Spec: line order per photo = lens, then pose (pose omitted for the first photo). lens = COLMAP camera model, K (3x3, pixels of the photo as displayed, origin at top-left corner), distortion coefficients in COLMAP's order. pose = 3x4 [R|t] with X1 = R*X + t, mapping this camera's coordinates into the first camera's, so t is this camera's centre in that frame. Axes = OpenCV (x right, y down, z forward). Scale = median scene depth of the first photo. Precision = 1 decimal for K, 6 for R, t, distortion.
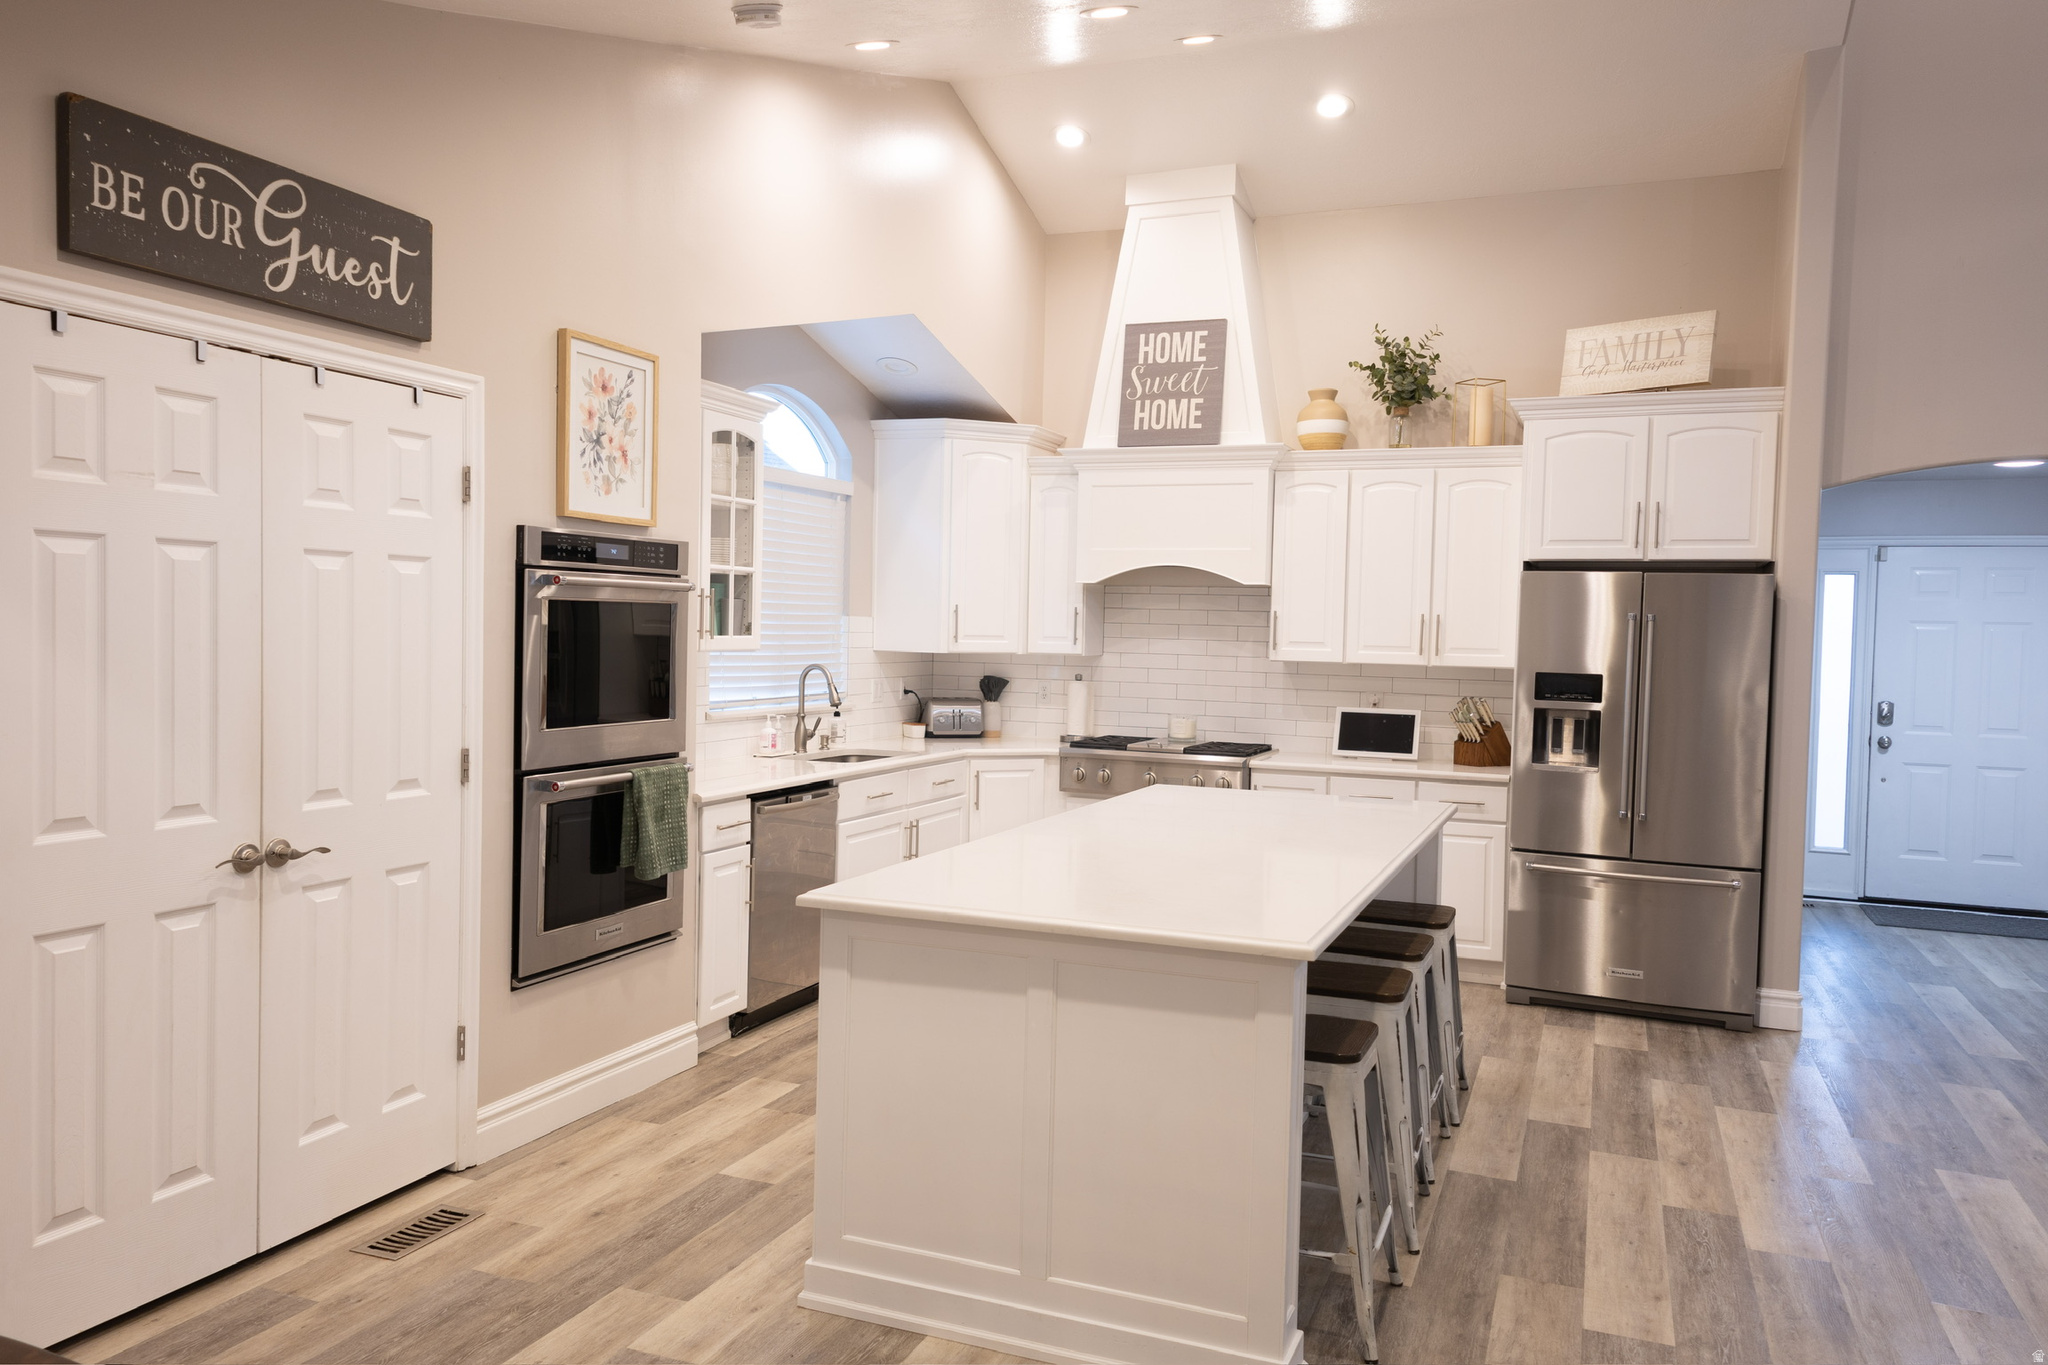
lens RADIAL K [[1451.6, 0, 1023.2], [0, 1451.6, 678.7], [0, 0, 1]] dist [0.065276, -0.047009]
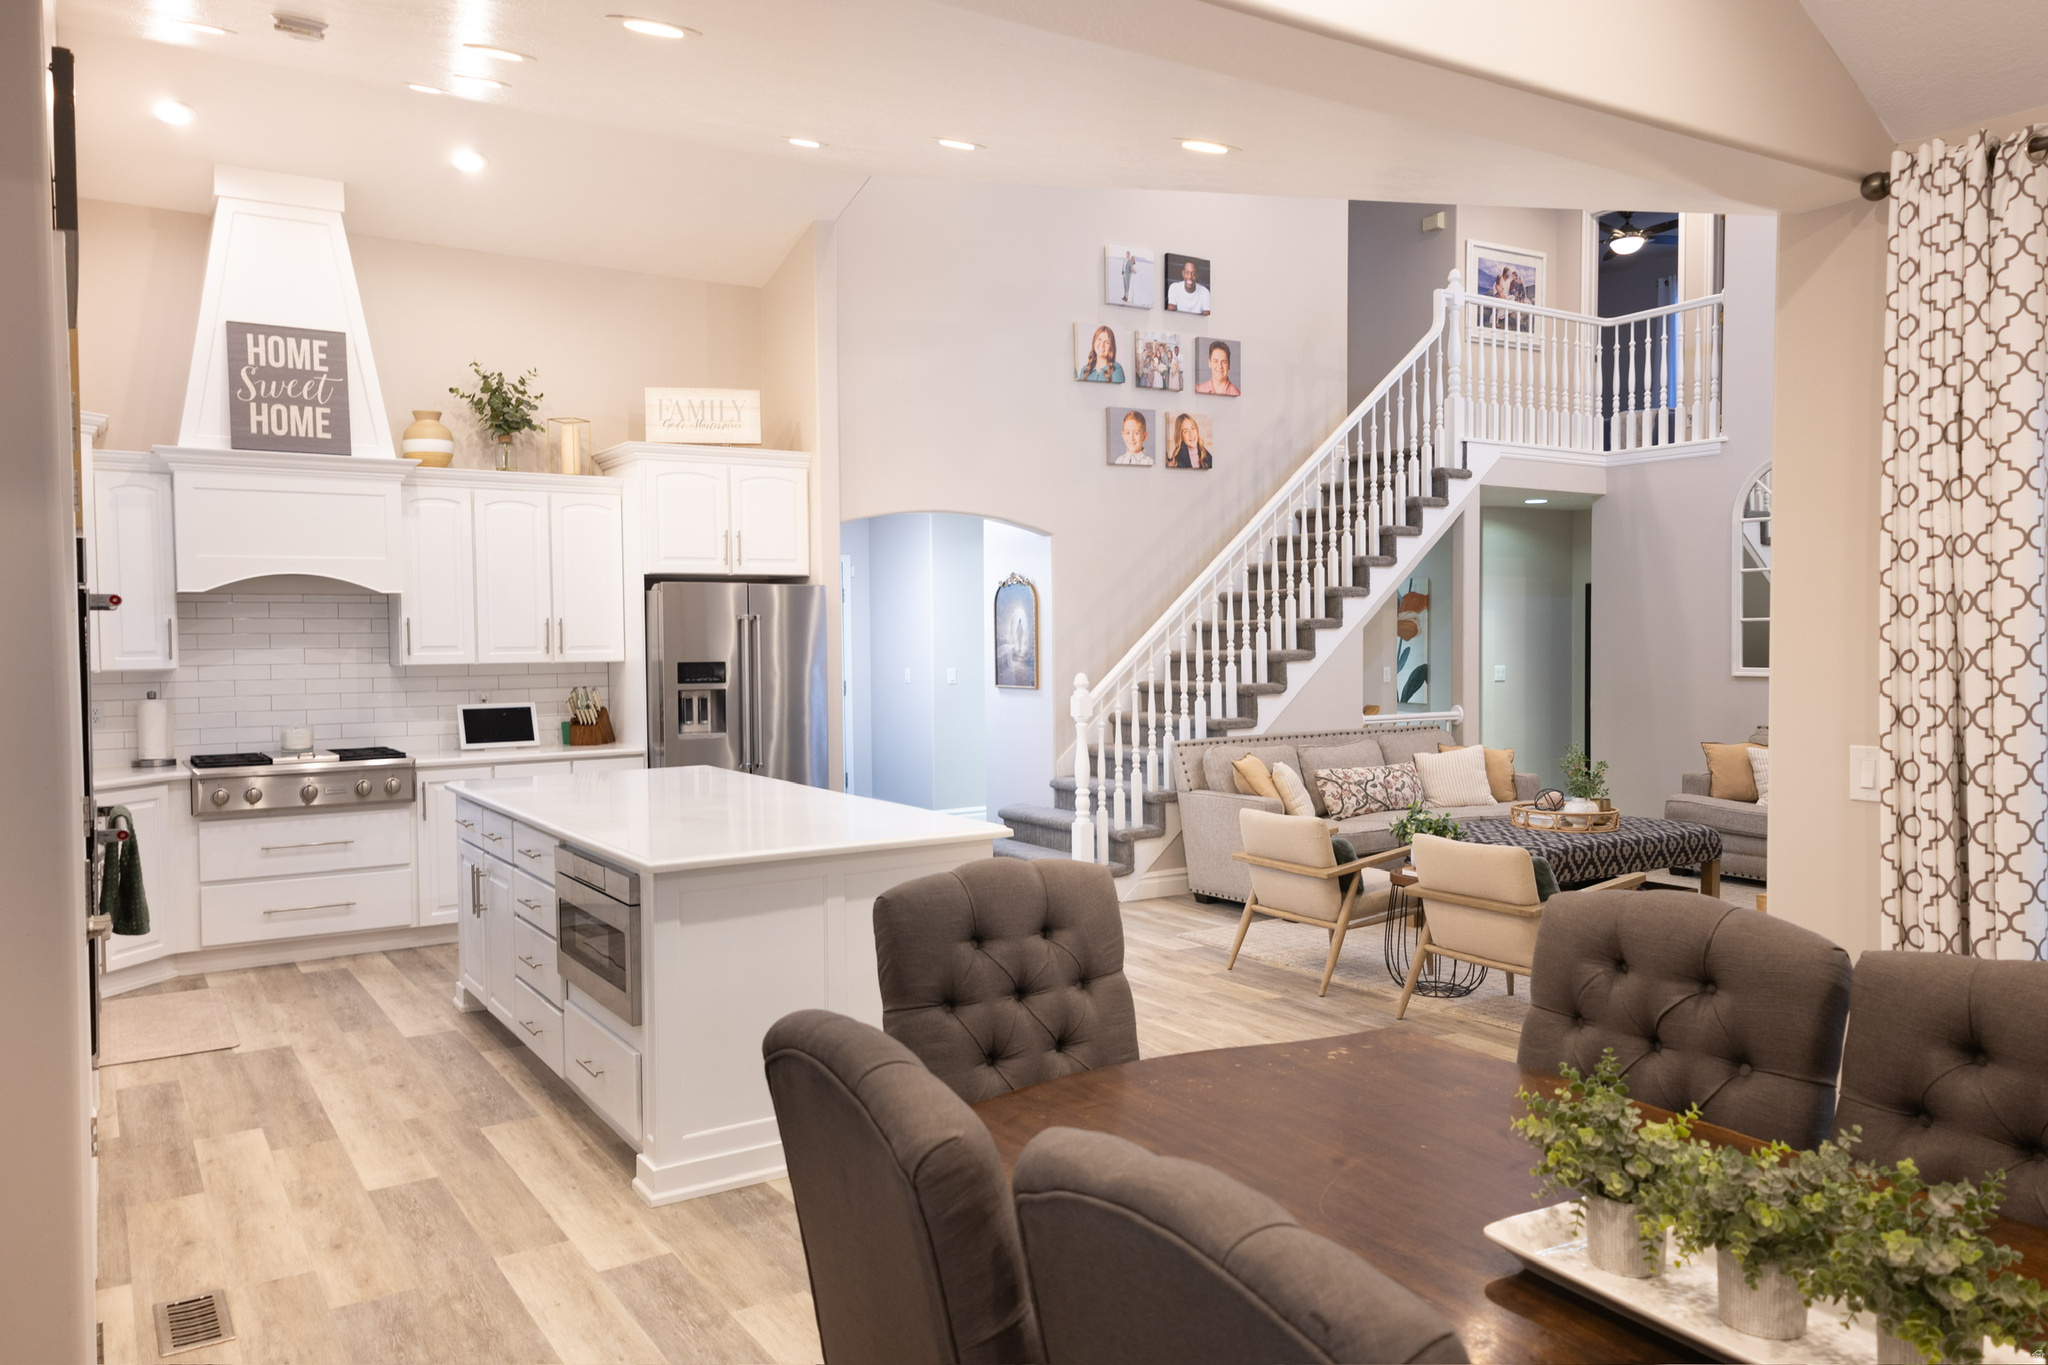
lens RADIAL K [[1451.6, 0, 1023.2], [0, 1451.6, 678.7], [0, 0, 1]] dist [0.065276, -0.047009]
pose [[0.580431, -0.056447, 0.812350, -0.620858], [0.053770, 0.998074, 0.030934, -0.016440], [-0.812532, 0.025725, 0.582349, 0.030146]]
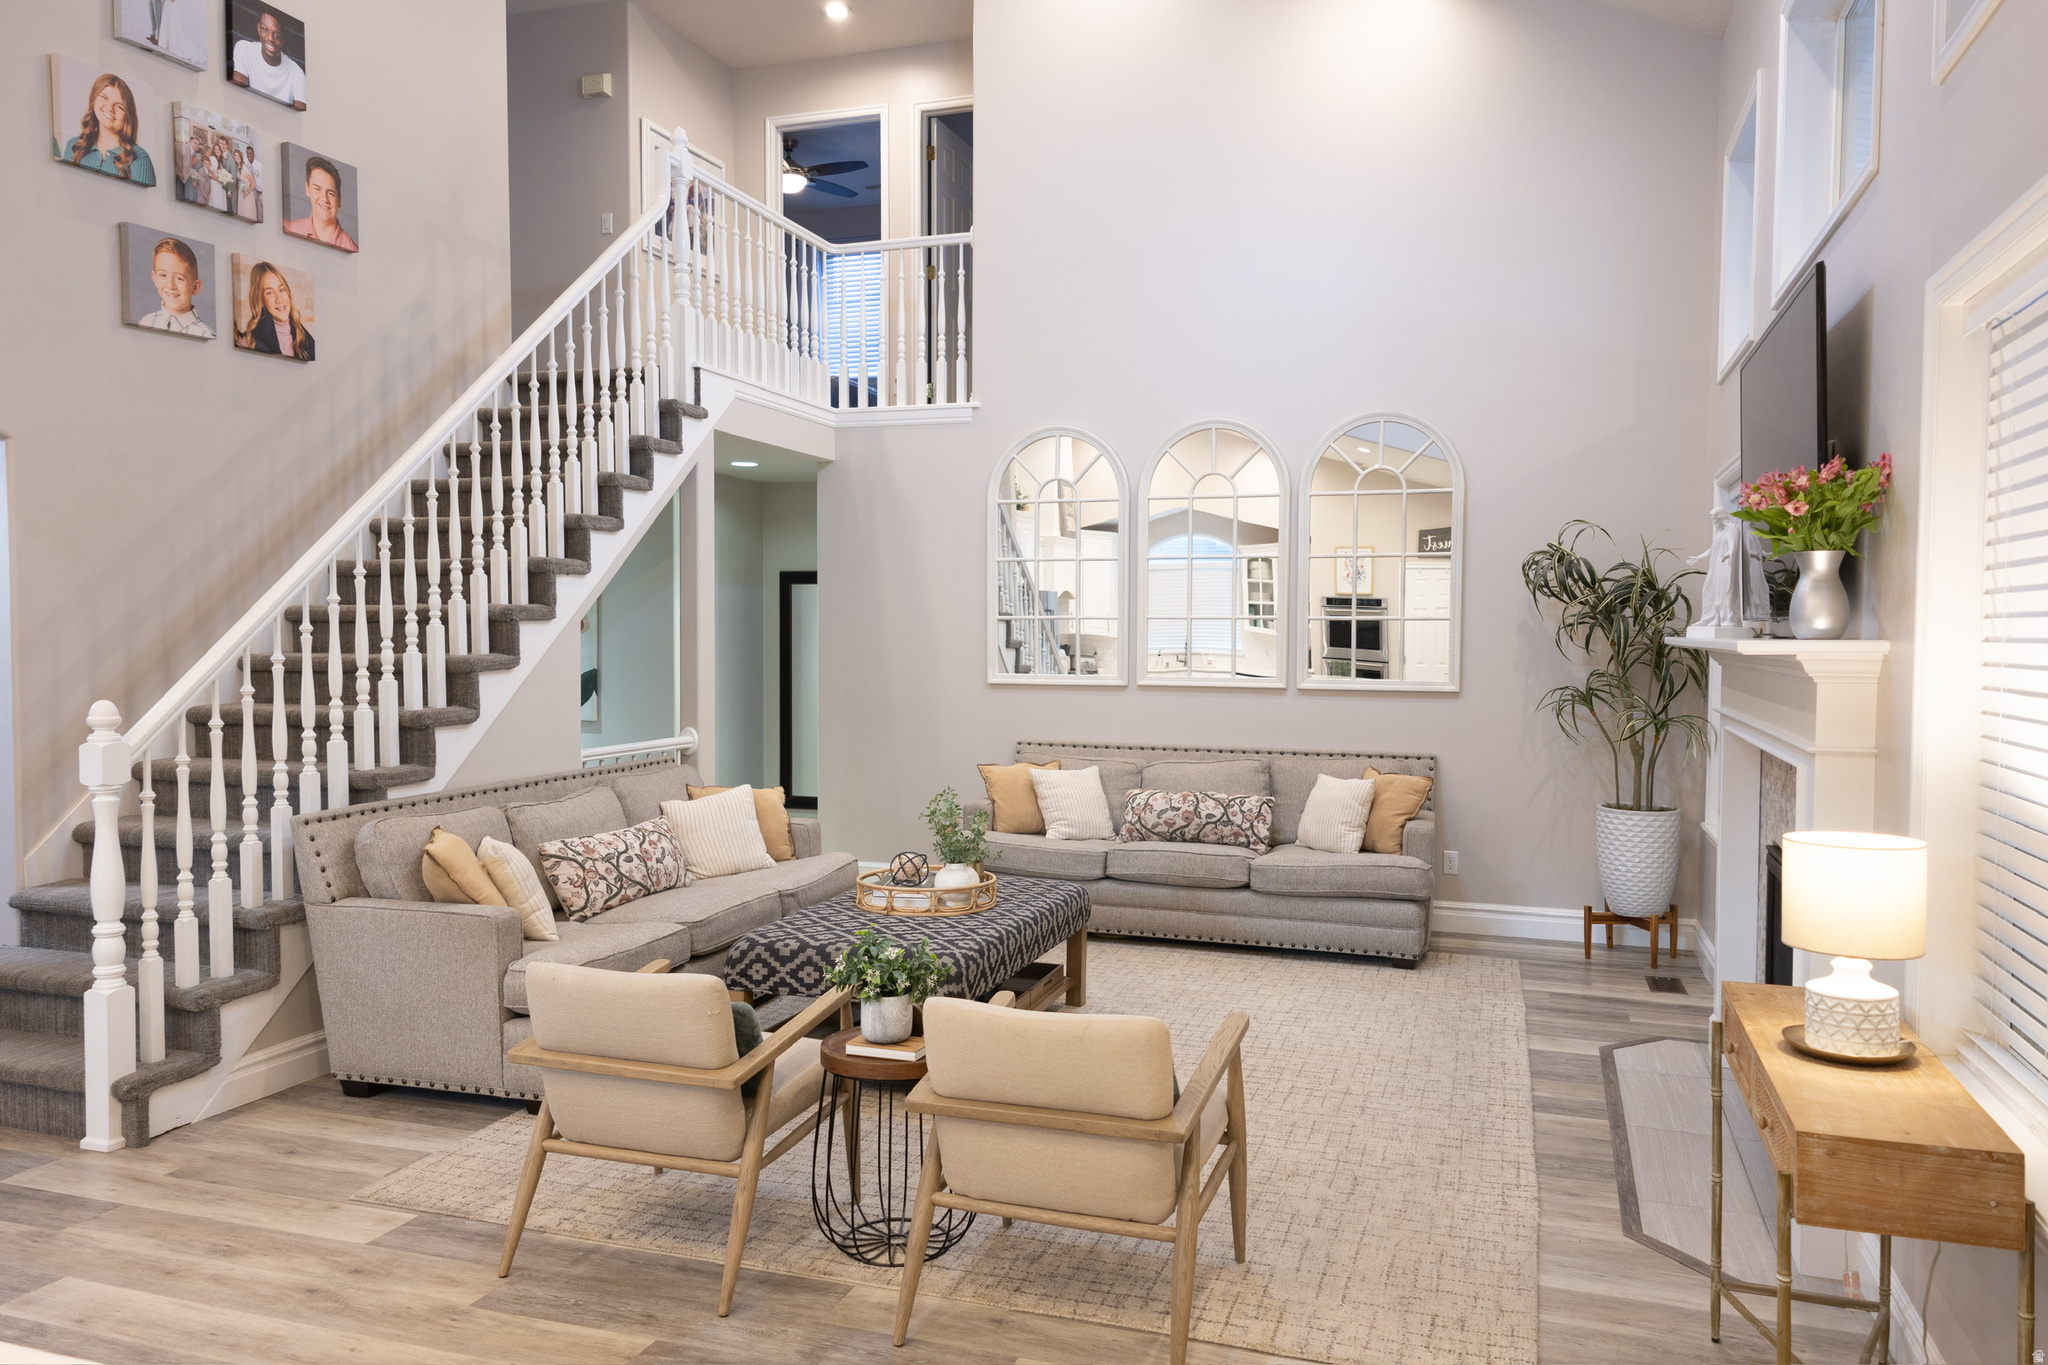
lens RADIAL K [[1451.6, 0, 1023.2], [0, 1451.6, 678.7], [0, 0, 1]] dist [0.065276, -0.047009]
pose [[-0.046839, -0.063212, 0.996900, -0.126745], [0.031318, 0.997412, 0.064716, -0.019812], [-0.998411, 0.034252, -0.044738, 0.441156]]
